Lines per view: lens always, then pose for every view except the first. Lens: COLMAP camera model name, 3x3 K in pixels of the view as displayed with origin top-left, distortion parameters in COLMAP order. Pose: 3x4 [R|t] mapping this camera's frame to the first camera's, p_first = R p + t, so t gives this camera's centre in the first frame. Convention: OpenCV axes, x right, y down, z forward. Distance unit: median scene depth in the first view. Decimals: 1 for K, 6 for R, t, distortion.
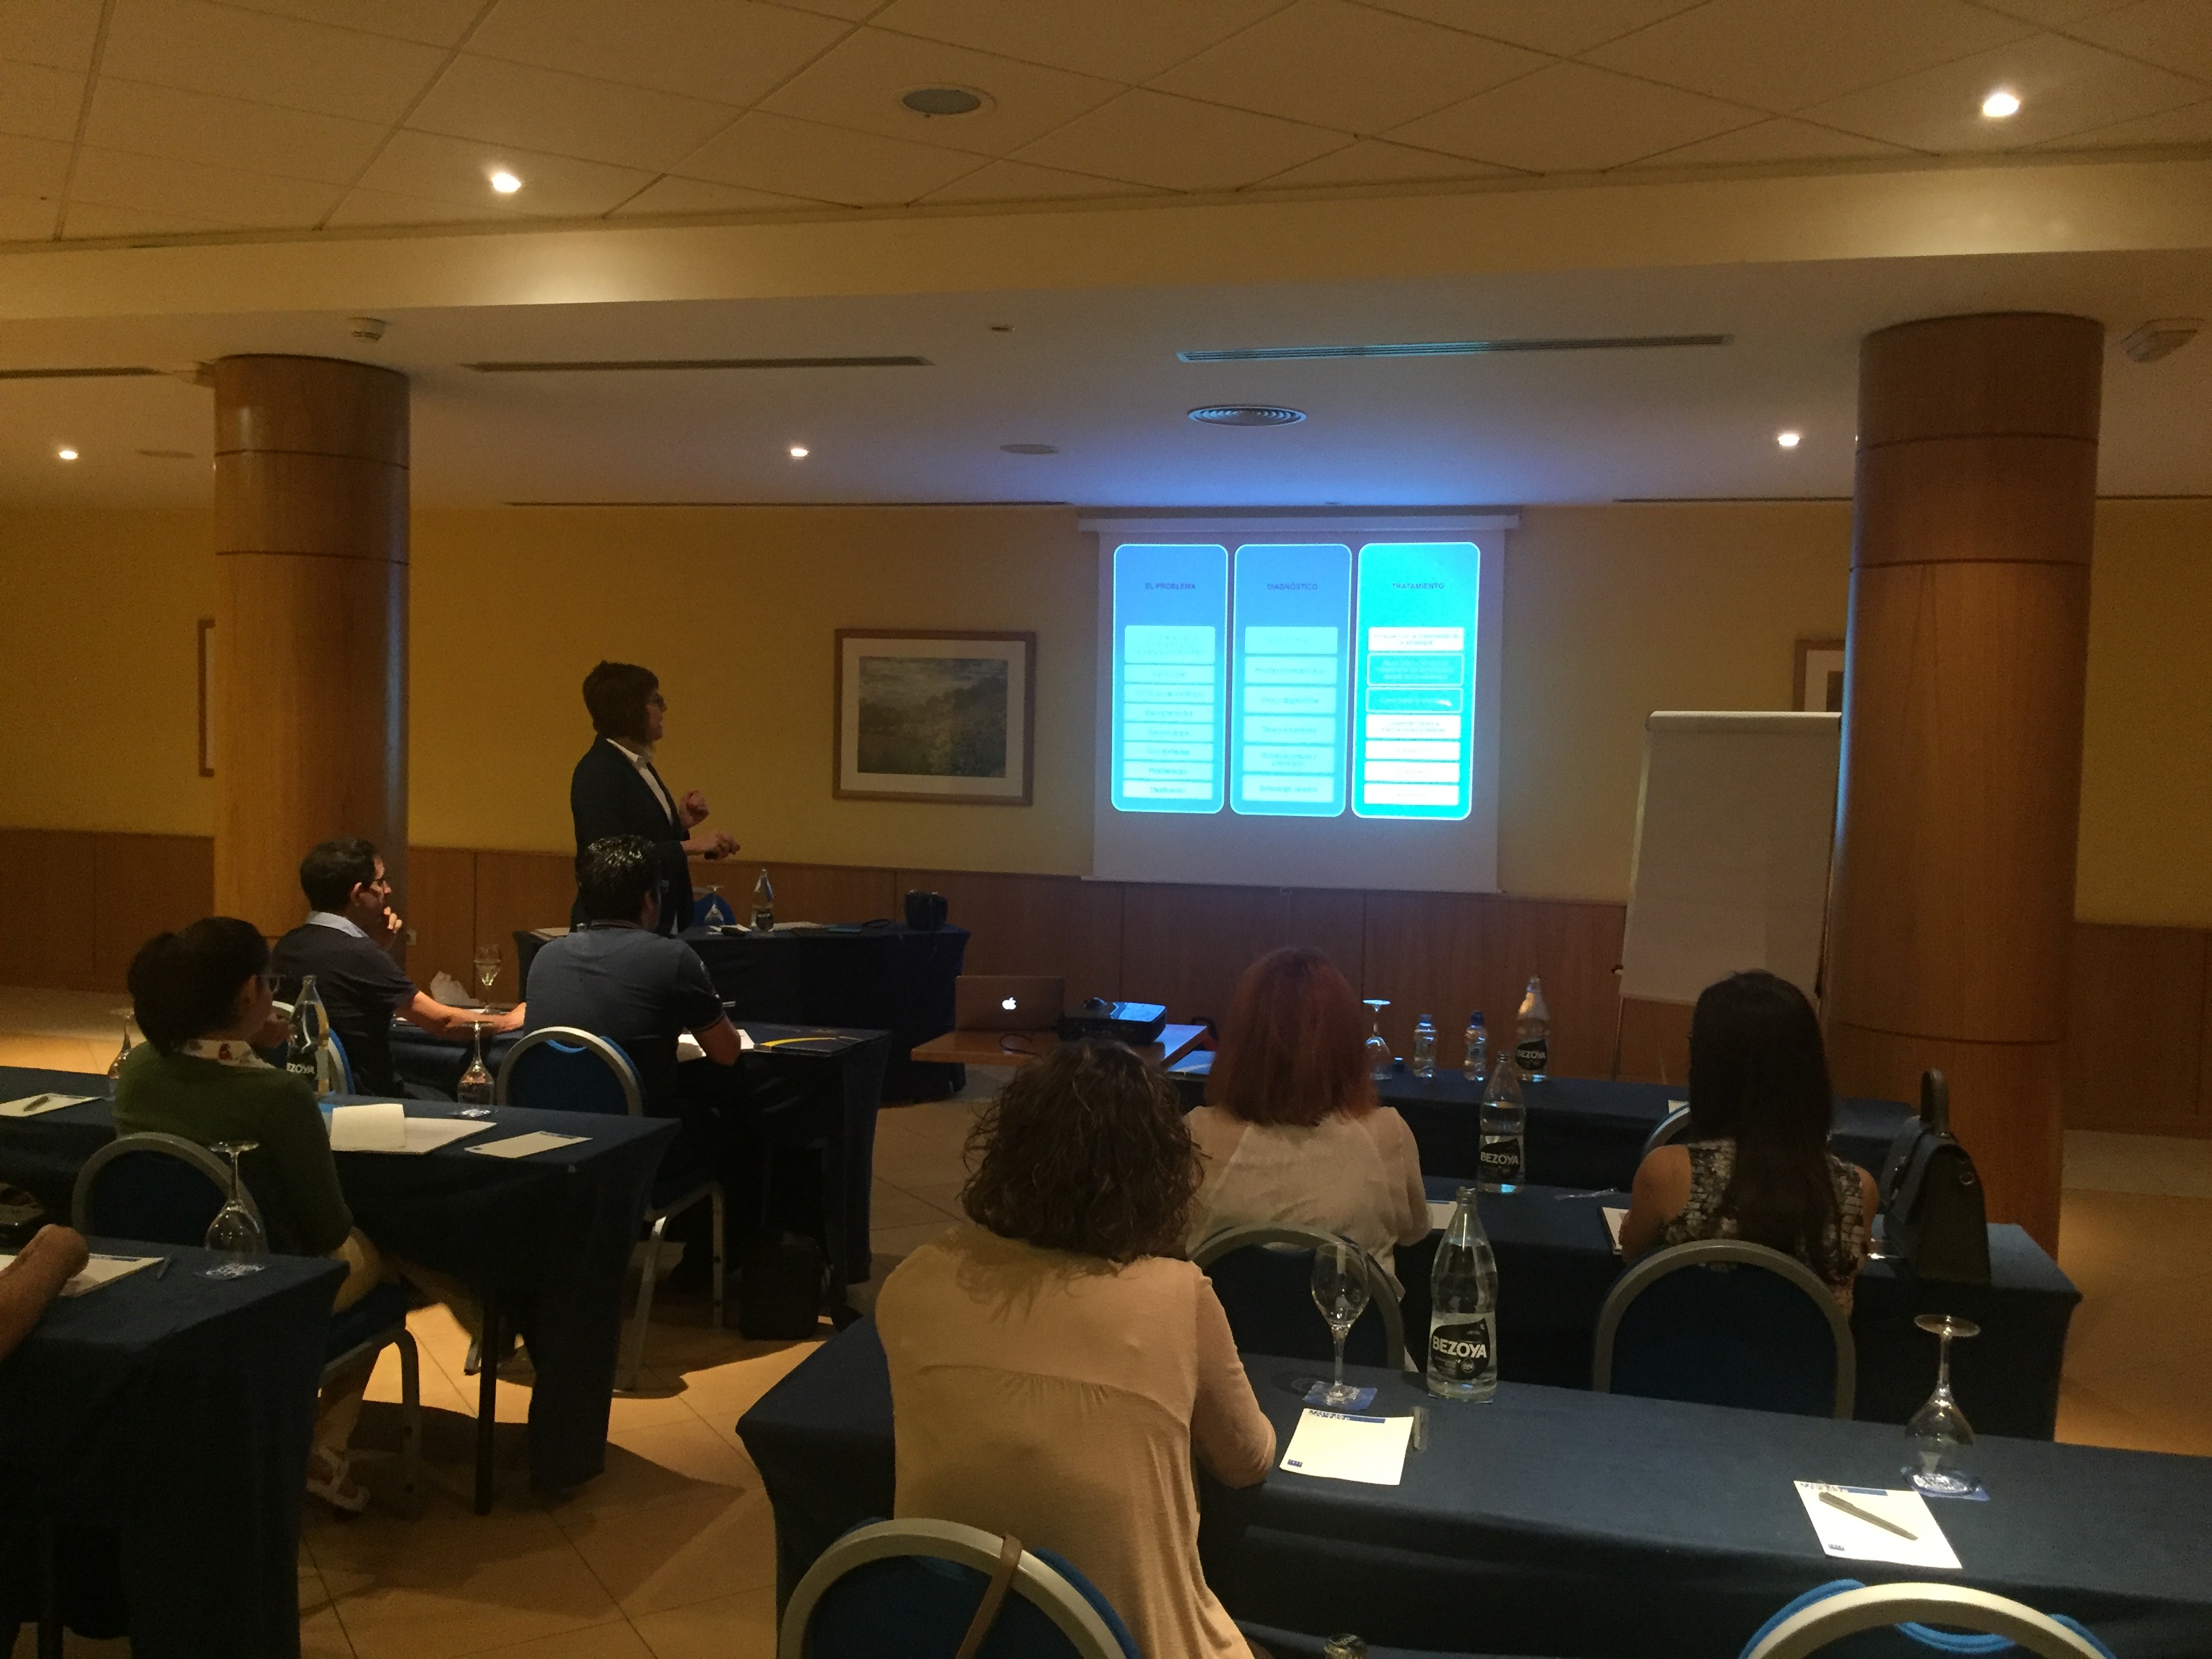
lens RADIAL K [[1867.7, 0, 1165.0], [0, 1867.7, 862.8], [0, 0, 1]] dist [0.043540, -0.072649]
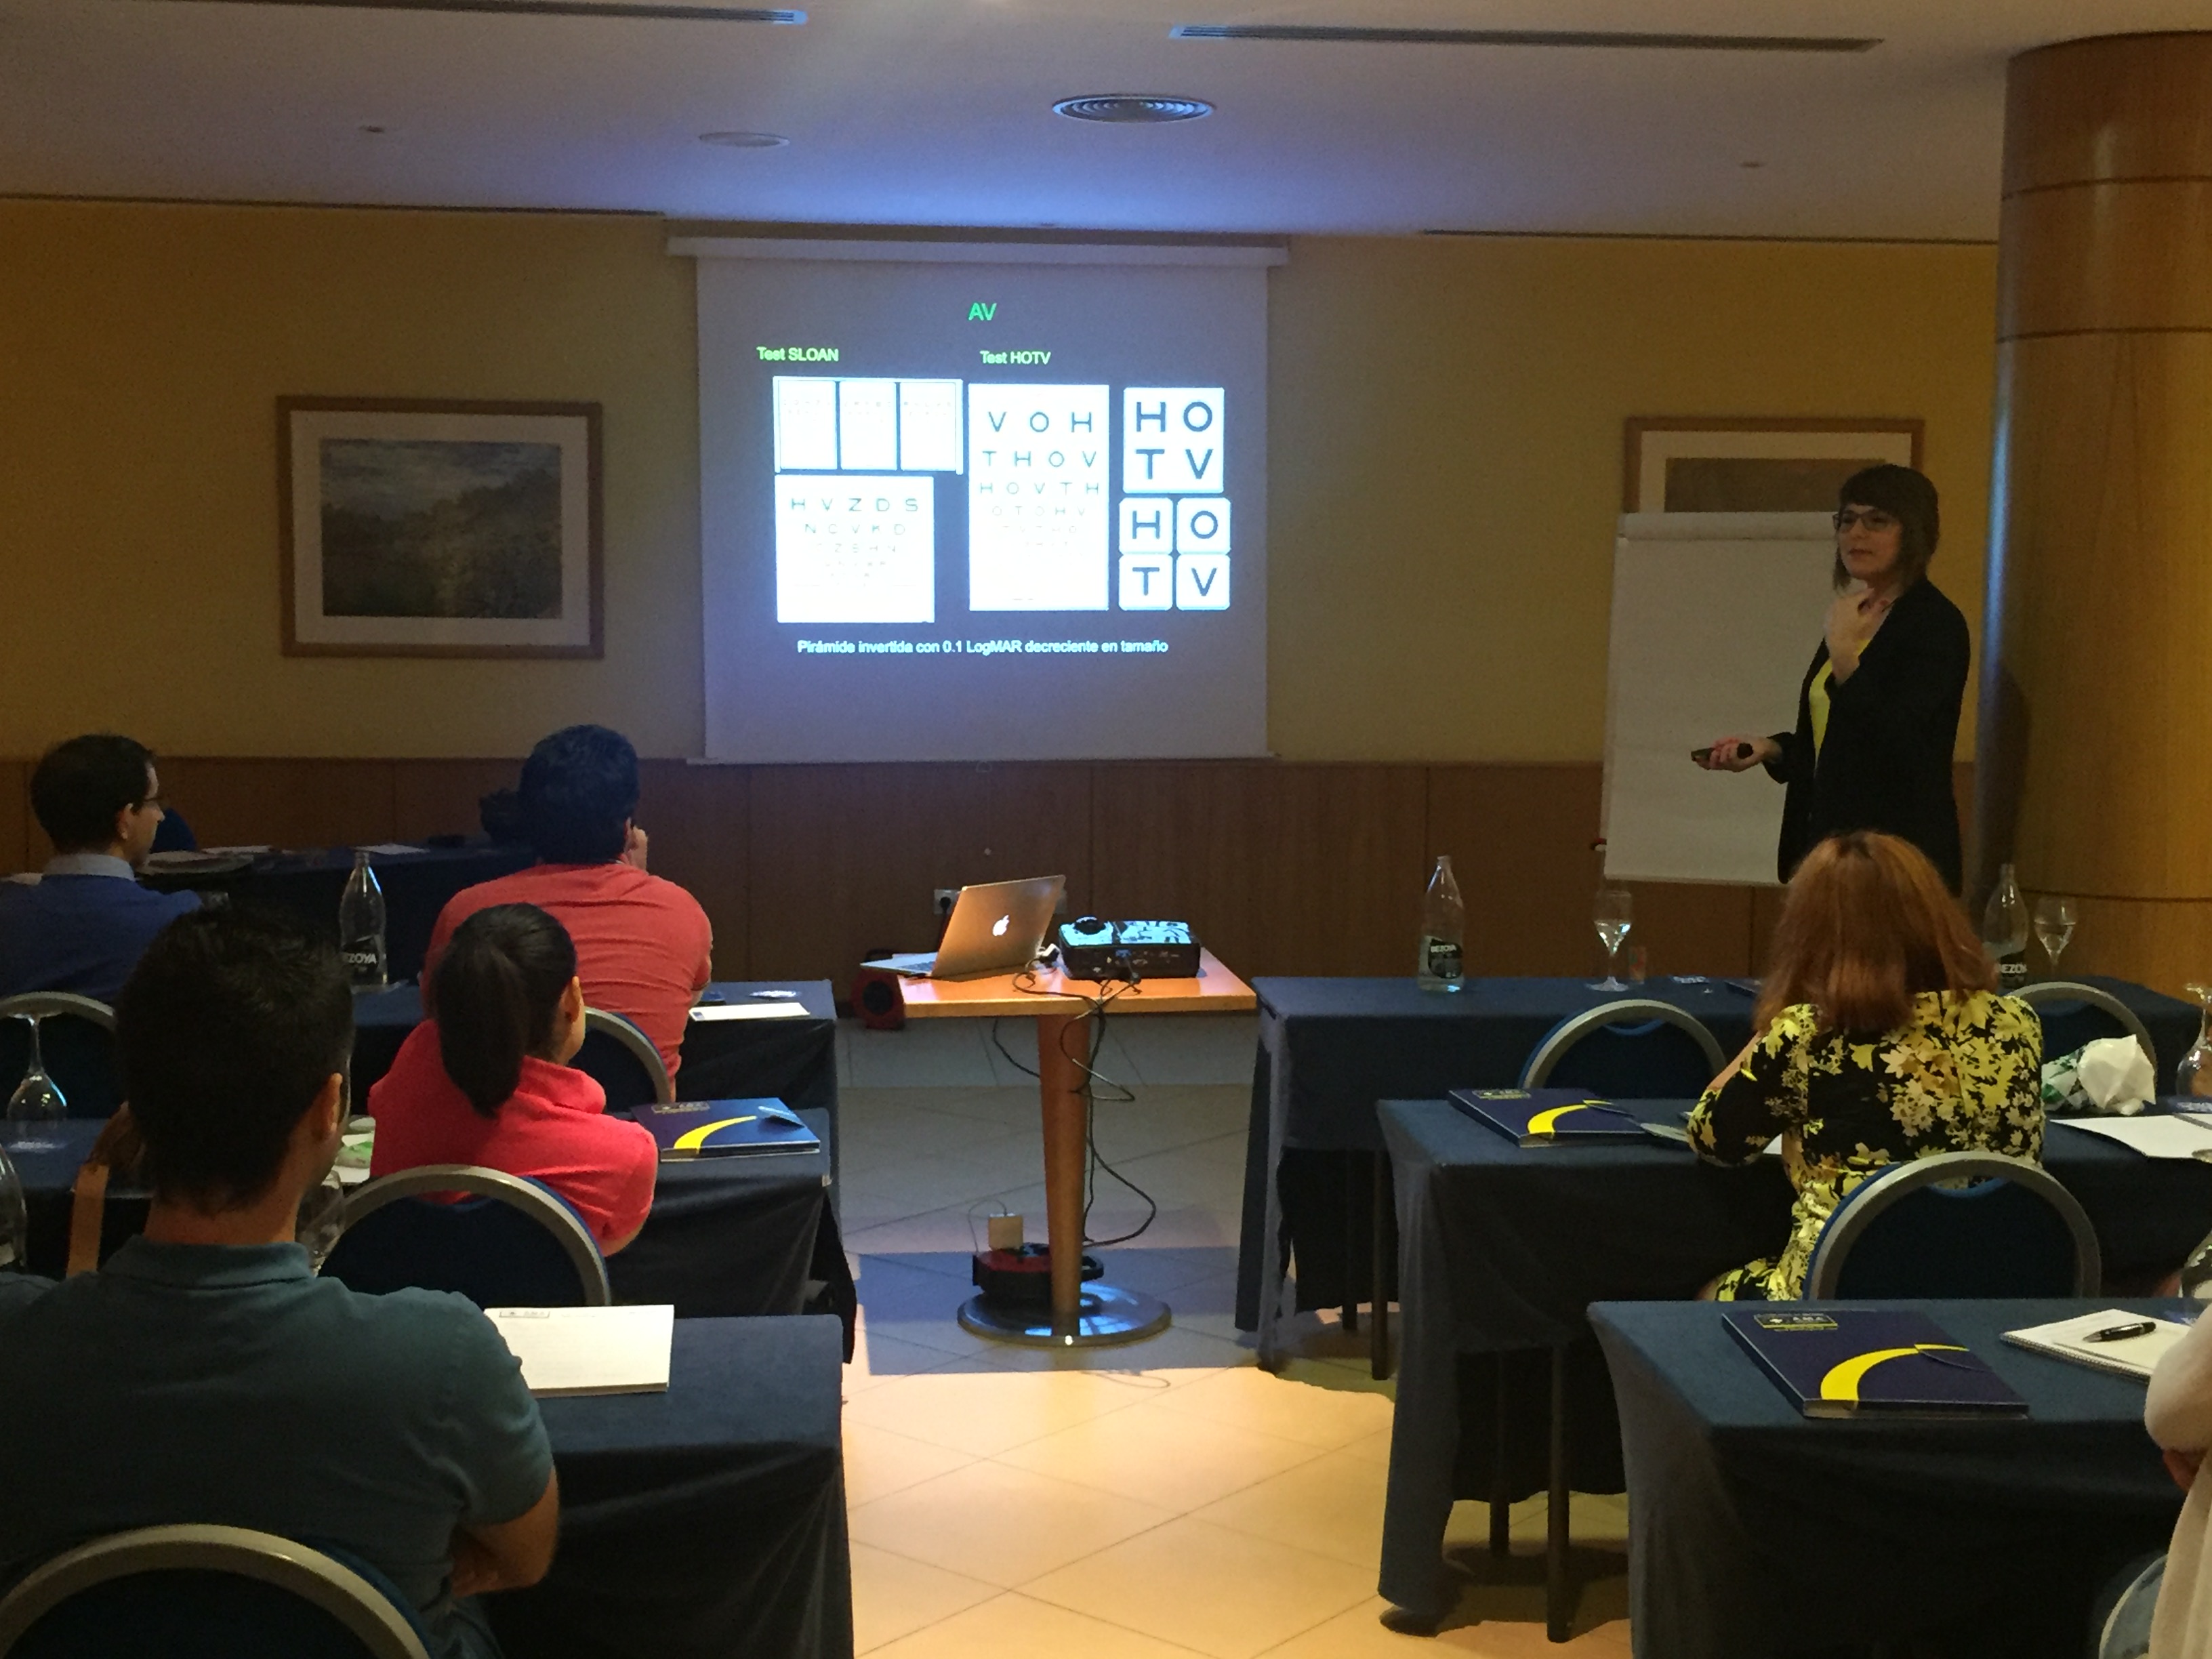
lens RADIAL K [[2706.6, 0, 1110.5], [0, 2706.6, 830.0], [0, 0, 1]] dist [0.053839, 0.000000]
pose [[0.943761, -0.050183, 0.326798, -0.220695], [0.038060, 0.998333, 0.043392, -0.004042], [-0.328431, -0.028514, 0.944098, 0.001381]]
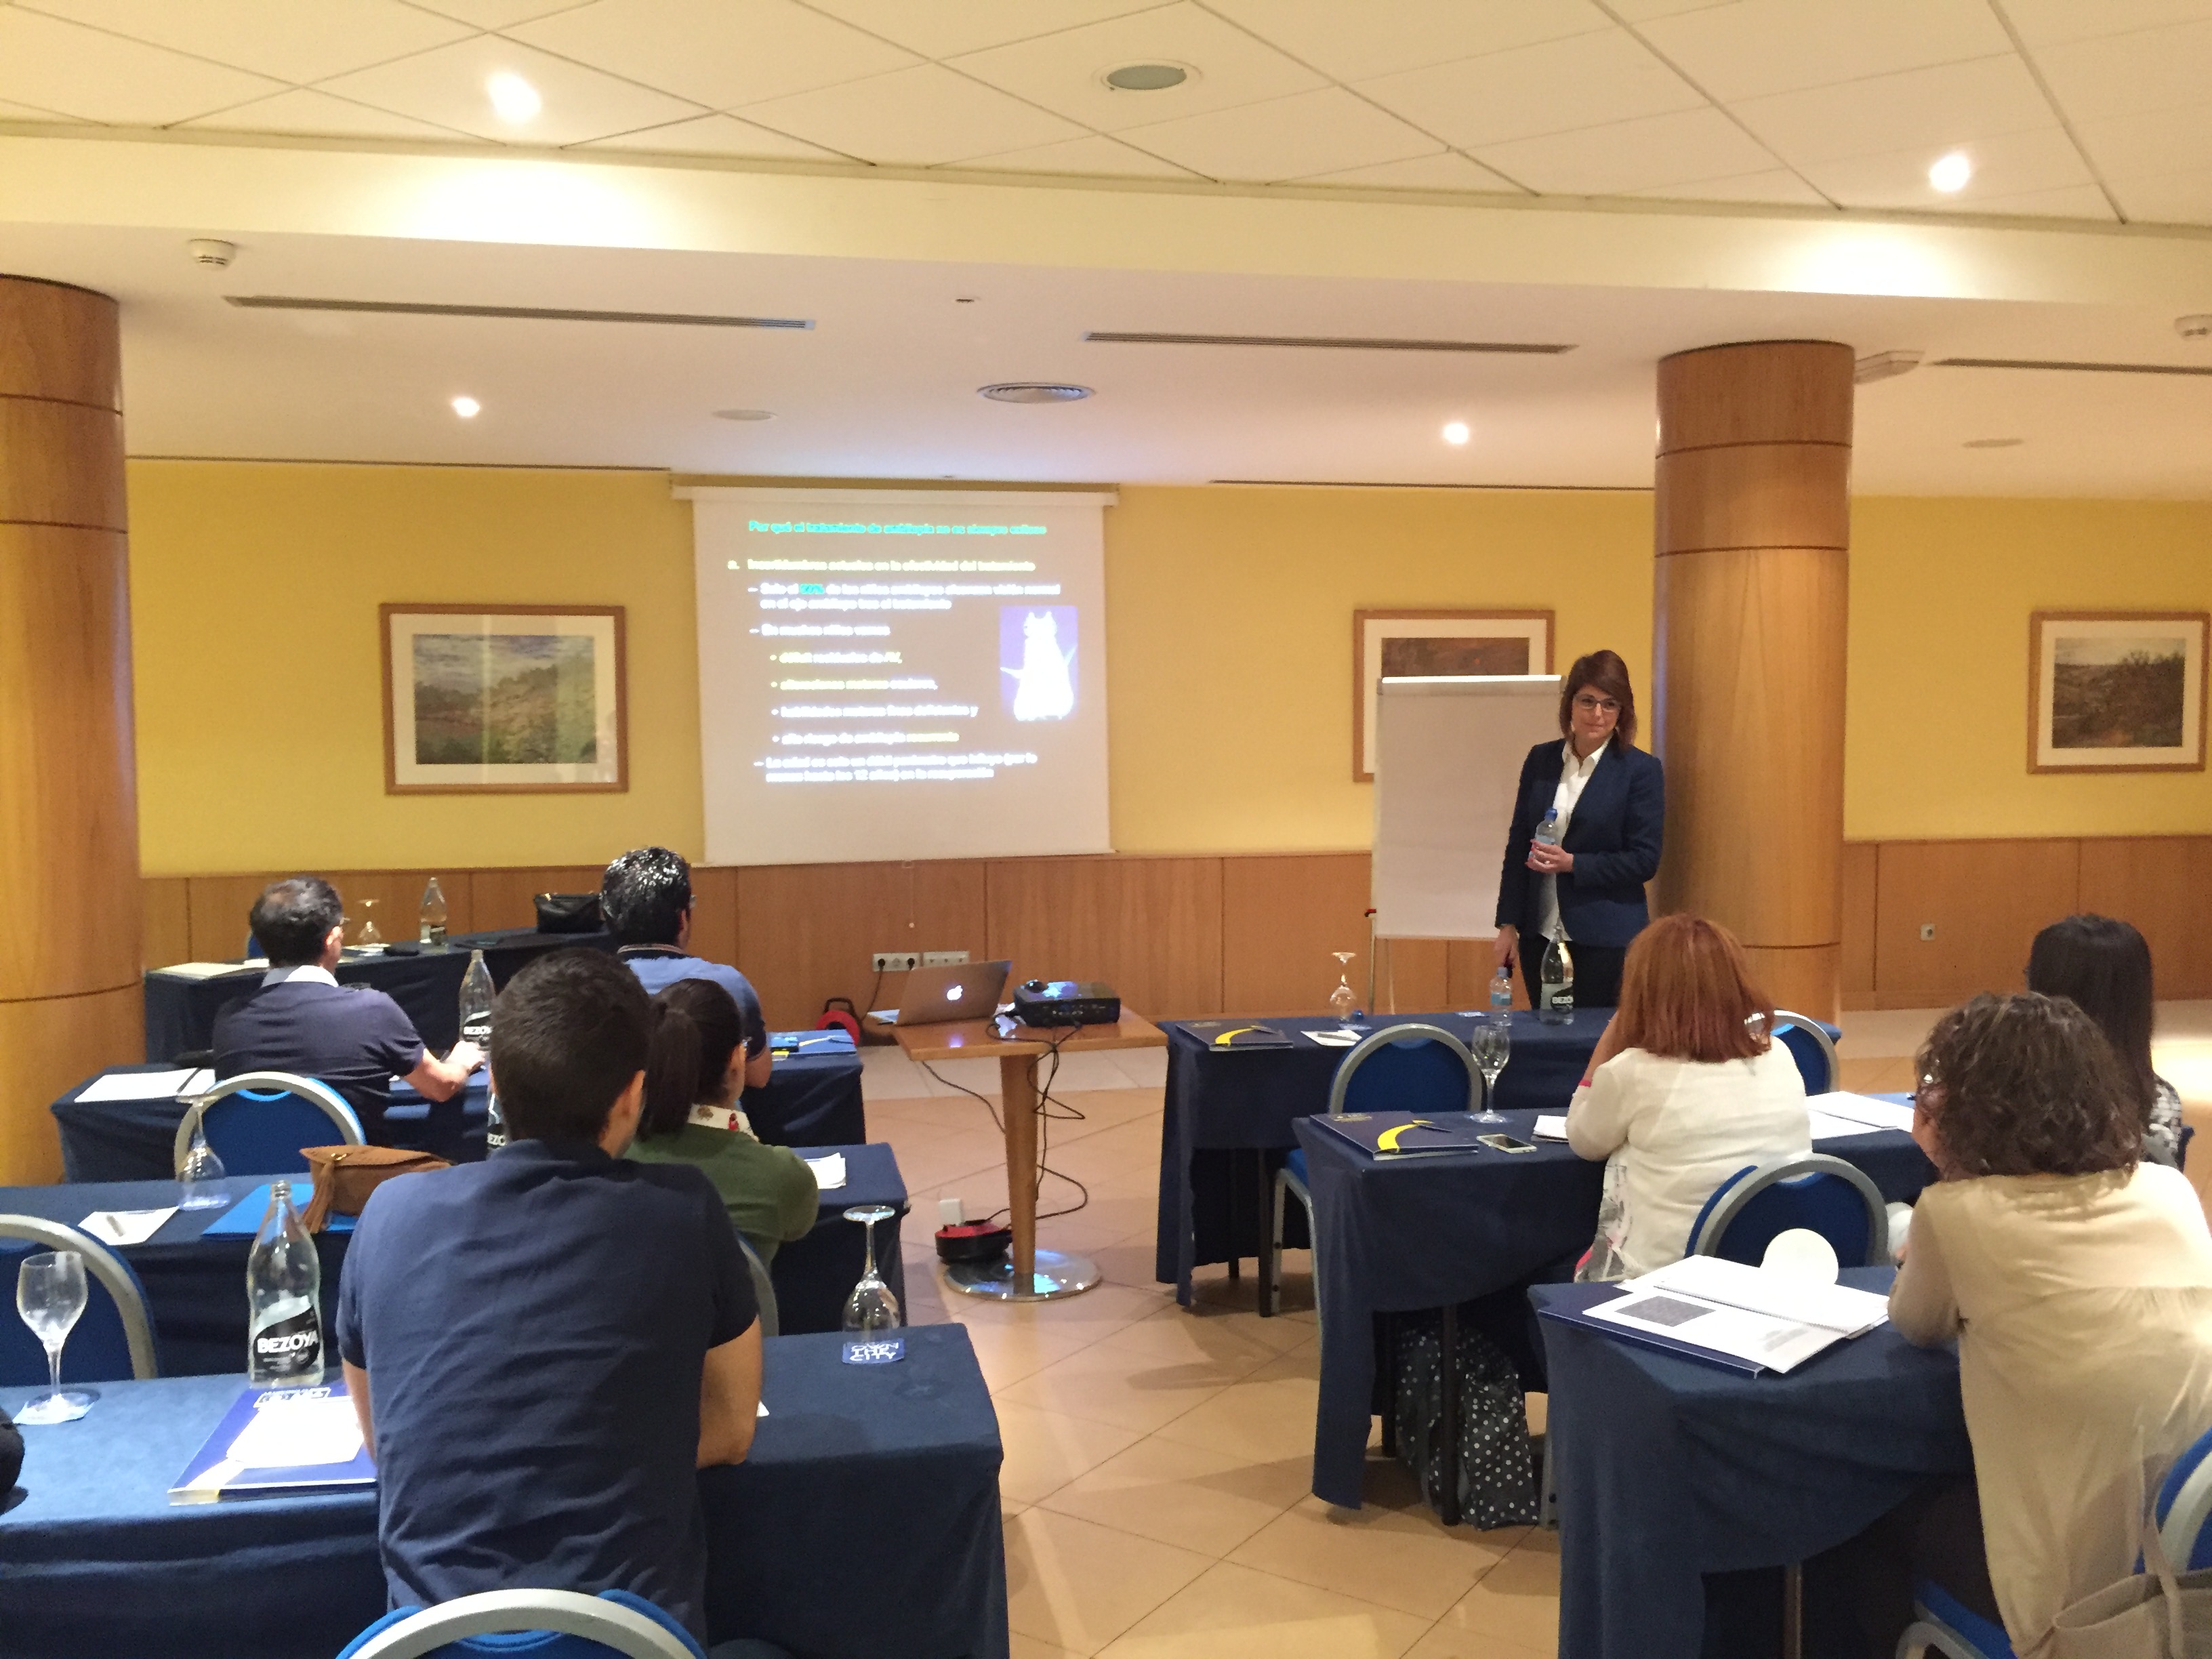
lens RADIAL K [[1867.7, 0, 1123.9], [0, 1867.7, 828.8], [0, 0, 1]] dist [0.043540, -0.072649]
pose [[0.906209, -0.057722, 0.418872, -0.236684], [0.057695, 0.998253, 0.012744, -0.009638], [-0.418875, 0.012618, 0.907956, 0.045328]]
